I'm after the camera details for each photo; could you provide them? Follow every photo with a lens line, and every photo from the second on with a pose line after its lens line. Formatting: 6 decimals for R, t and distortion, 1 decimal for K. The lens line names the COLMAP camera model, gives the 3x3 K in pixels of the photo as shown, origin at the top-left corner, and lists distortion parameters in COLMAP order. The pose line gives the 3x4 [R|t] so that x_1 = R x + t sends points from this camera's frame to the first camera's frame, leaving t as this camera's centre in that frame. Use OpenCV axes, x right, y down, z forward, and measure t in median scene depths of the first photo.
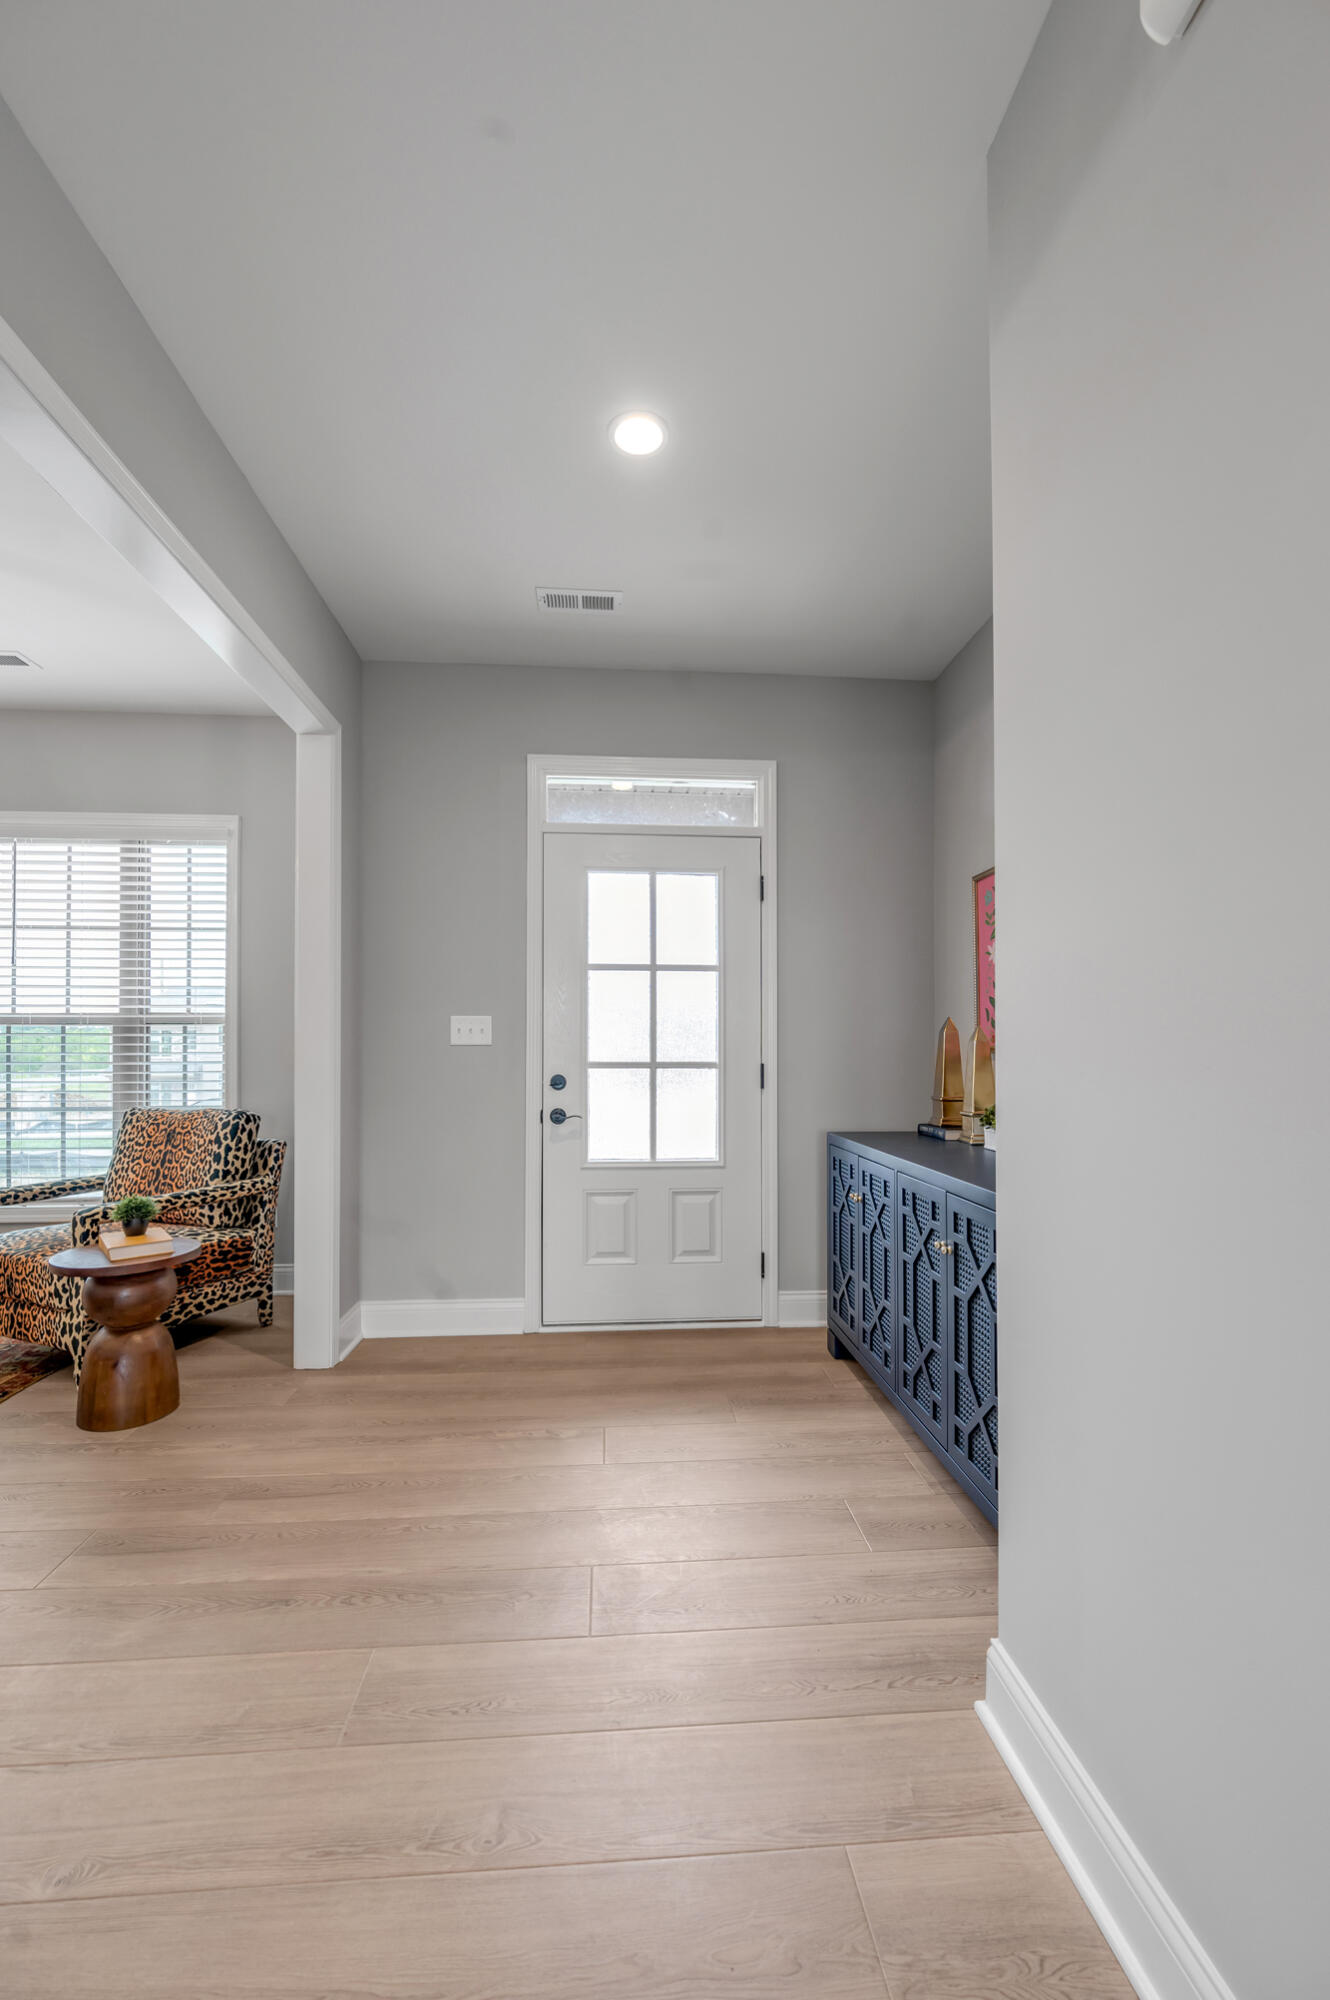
lens RADIAL K [[840.2, 0, 665.7], [0, 840.2, 1042.3], [0, 0, 1]] dist [-0.000409, 0.000041]
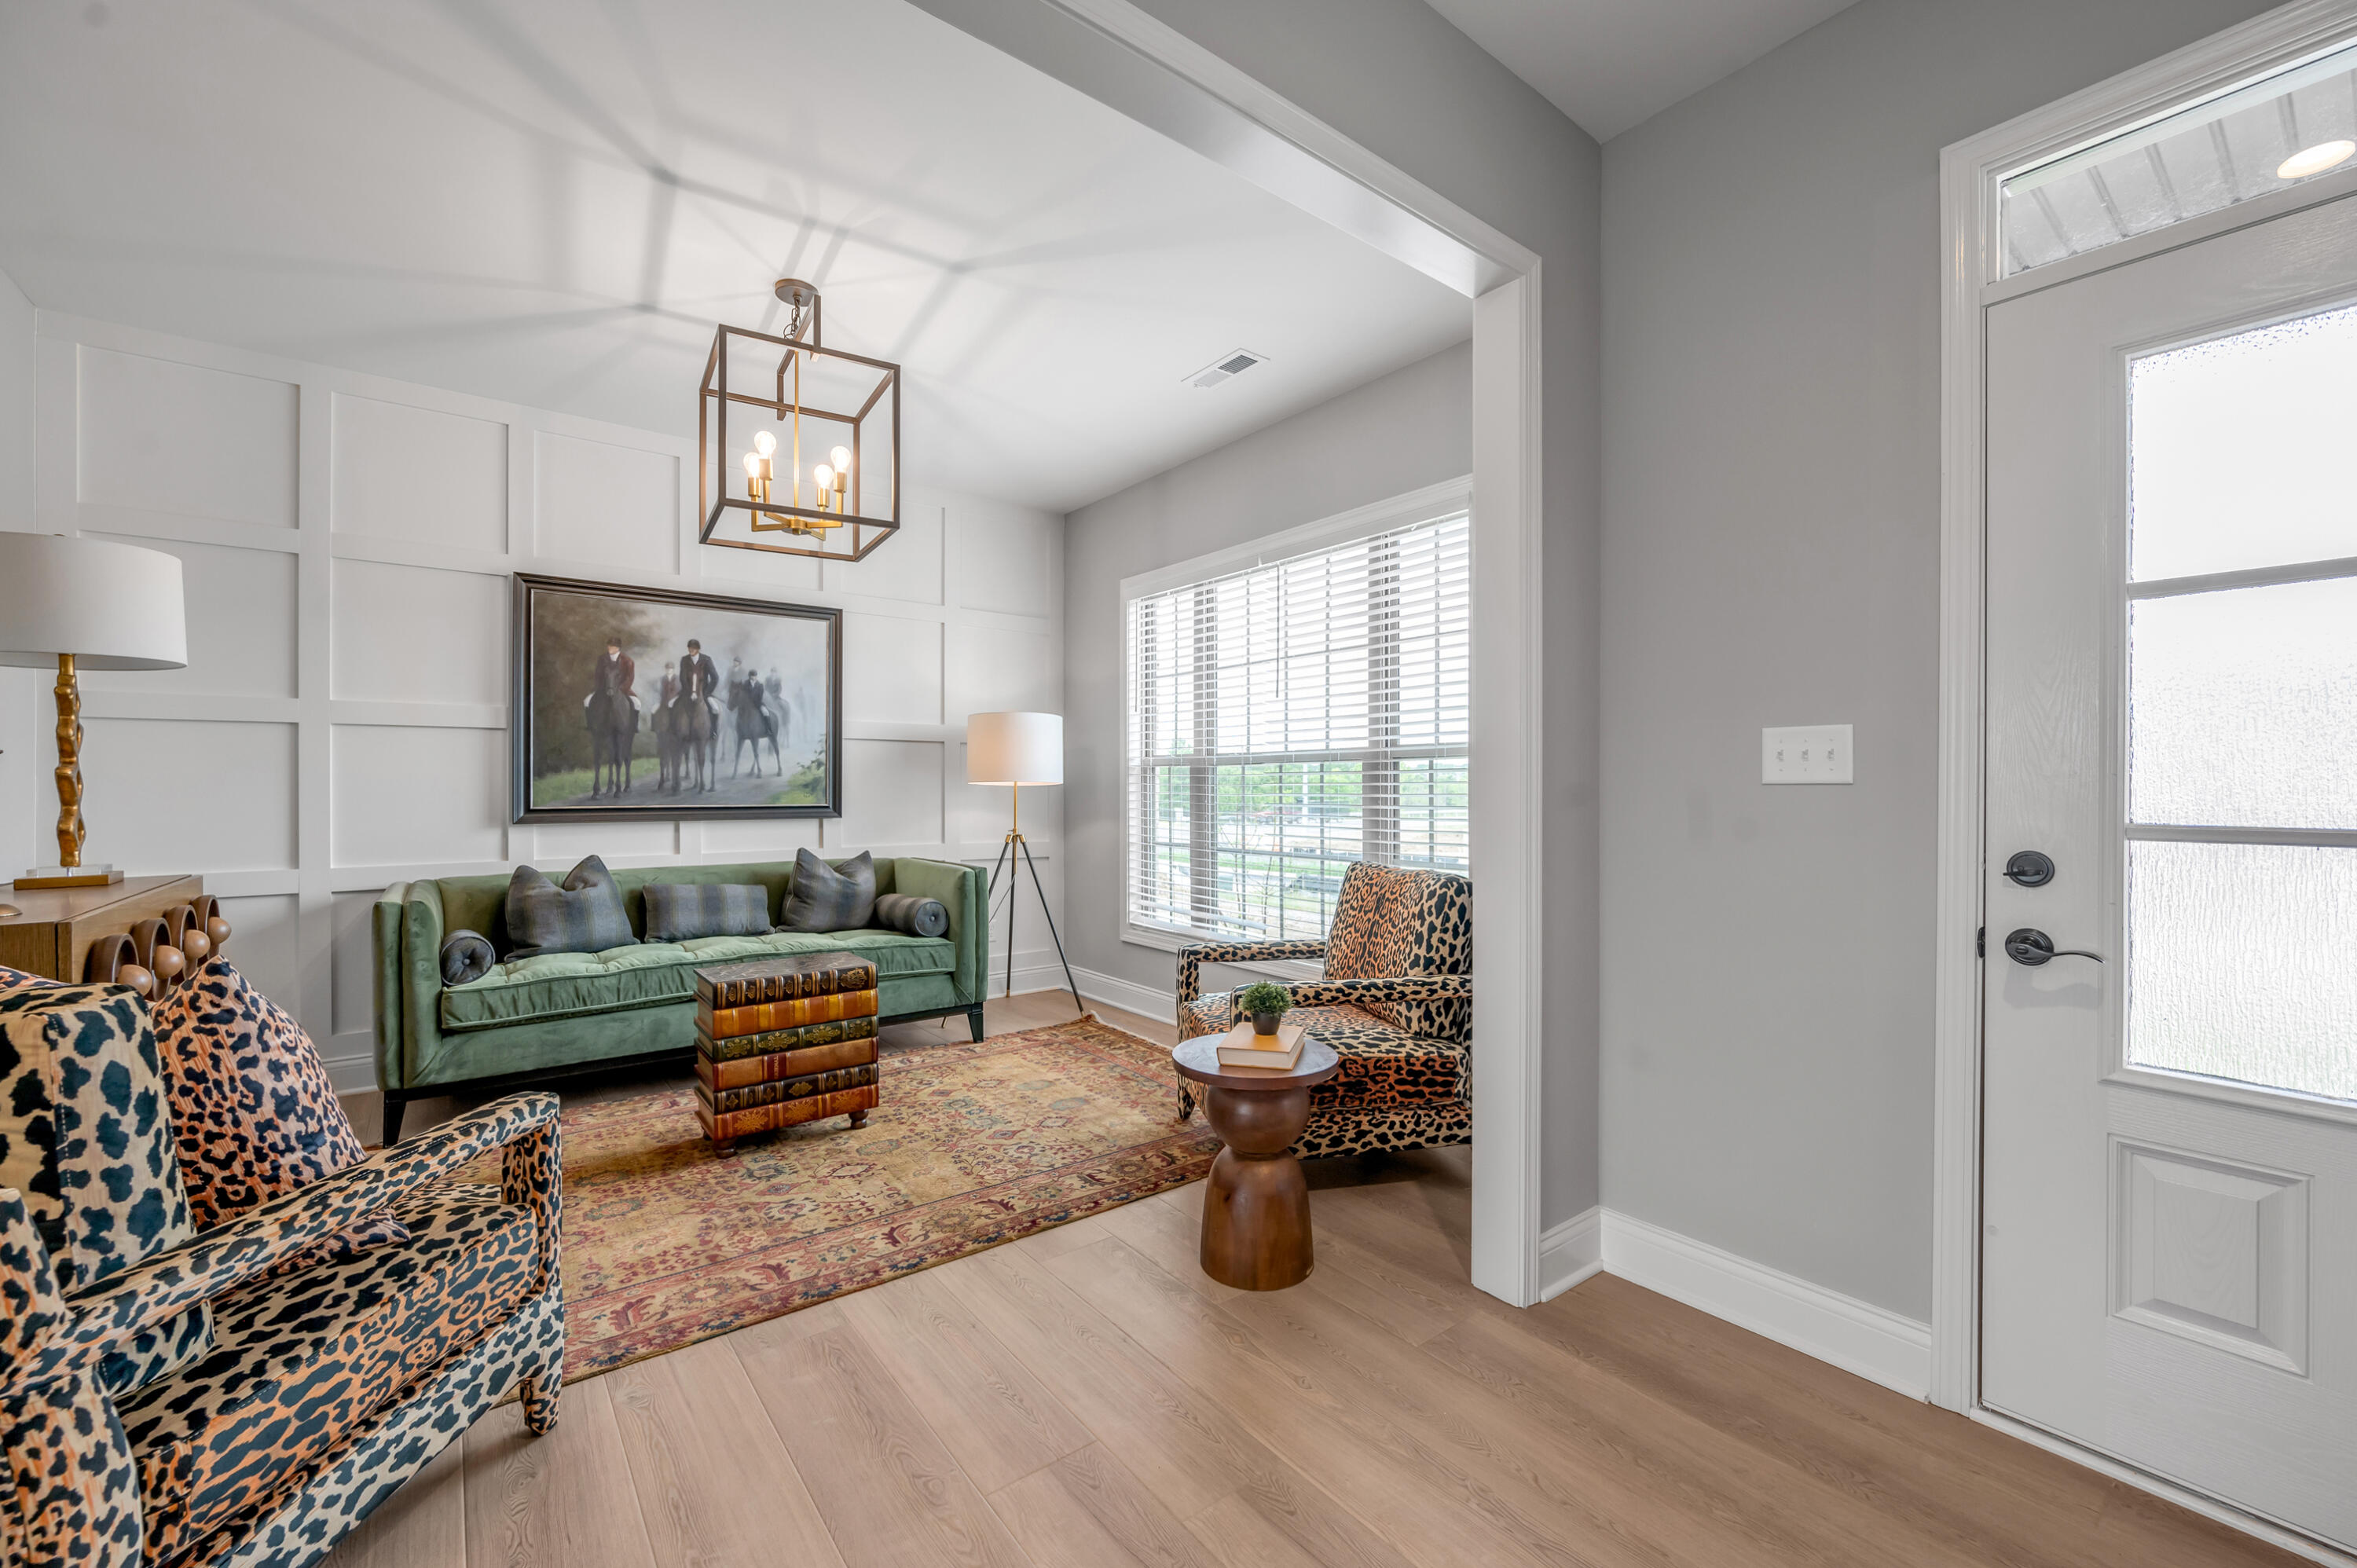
lens RADIAL K [[940.3, 0, 1178.8], [0, 940.3, 790.0], [0, 0, 1]] dist [-0.006797, -0.000271]
pose [[0.554655, 0.002729, -0.832076, 0.030336], [0.005987, 0.999956, 0.007271, 0.000816], [0.832059, -0.009014, 0.554614, 0.374025]]
